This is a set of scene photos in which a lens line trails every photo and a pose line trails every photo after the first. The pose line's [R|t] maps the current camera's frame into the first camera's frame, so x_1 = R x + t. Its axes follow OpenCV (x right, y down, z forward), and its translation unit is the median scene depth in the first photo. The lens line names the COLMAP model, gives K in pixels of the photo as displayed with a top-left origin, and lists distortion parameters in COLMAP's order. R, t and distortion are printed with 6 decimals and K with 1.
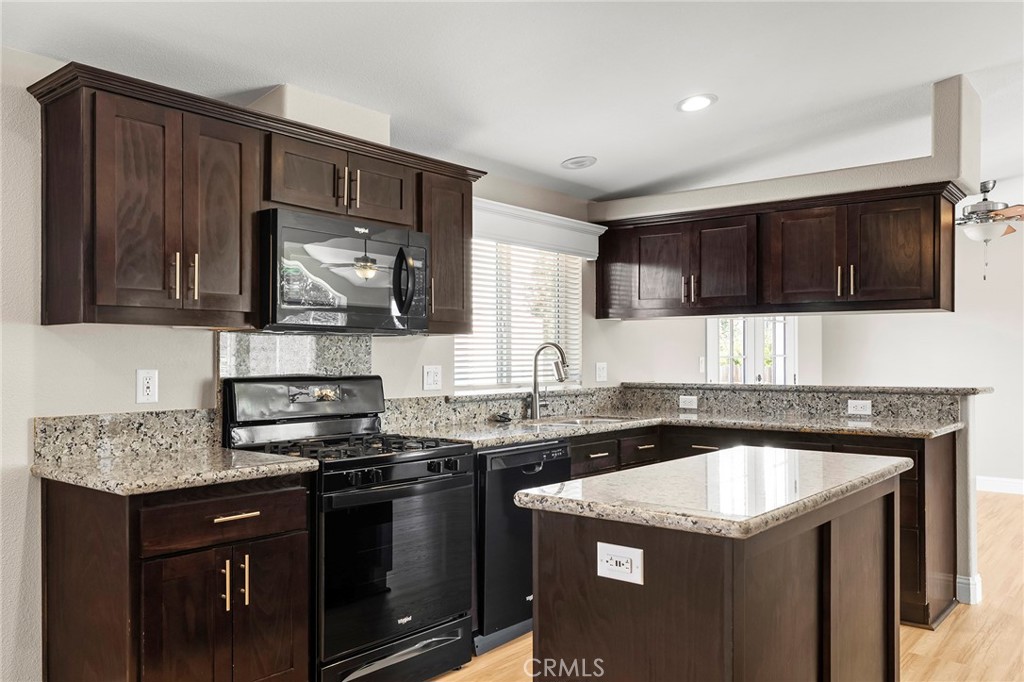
lens RADIAL K [[815.8, 0, 512.2], [0, 815.8, 343.8], [0, 0, 1]] dist [0.014873, -0.002003]
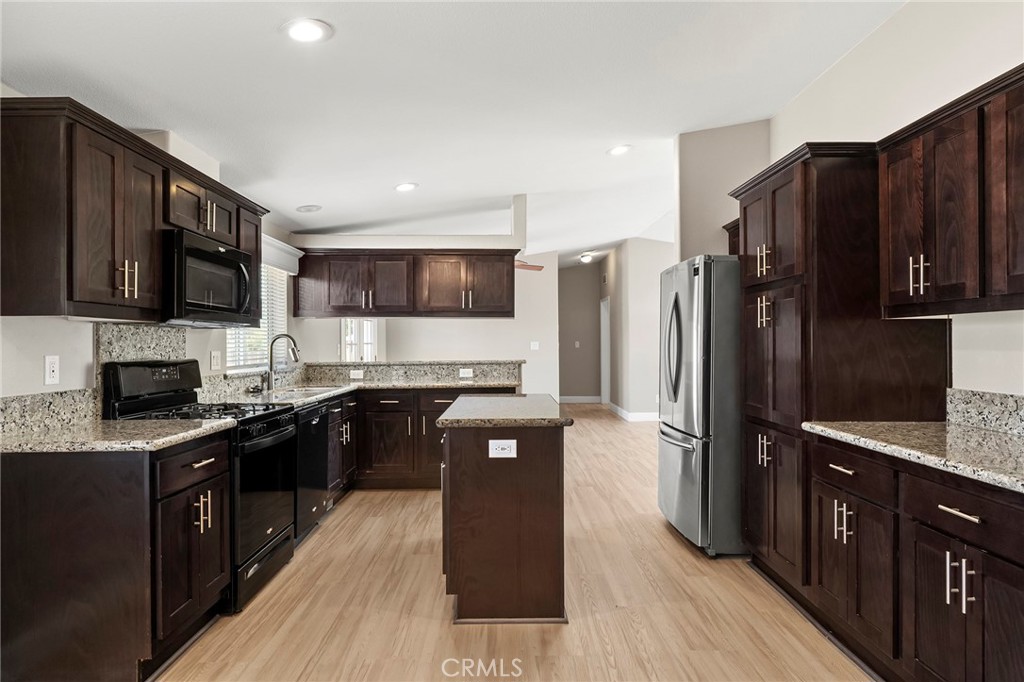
lens RADIAL K [[623.6, 0, 509.6], [0, 623.6, 340.0], [0, 0, 1]] dist [0.008315, -0.000653]
pose [[0.764422, 0.000812, 0.644715, -0.432329], [-0.005856, 0.999967, 0.005685, 0.000539], [-0.644689, -0.008121, 0.764402, -0.076083]]
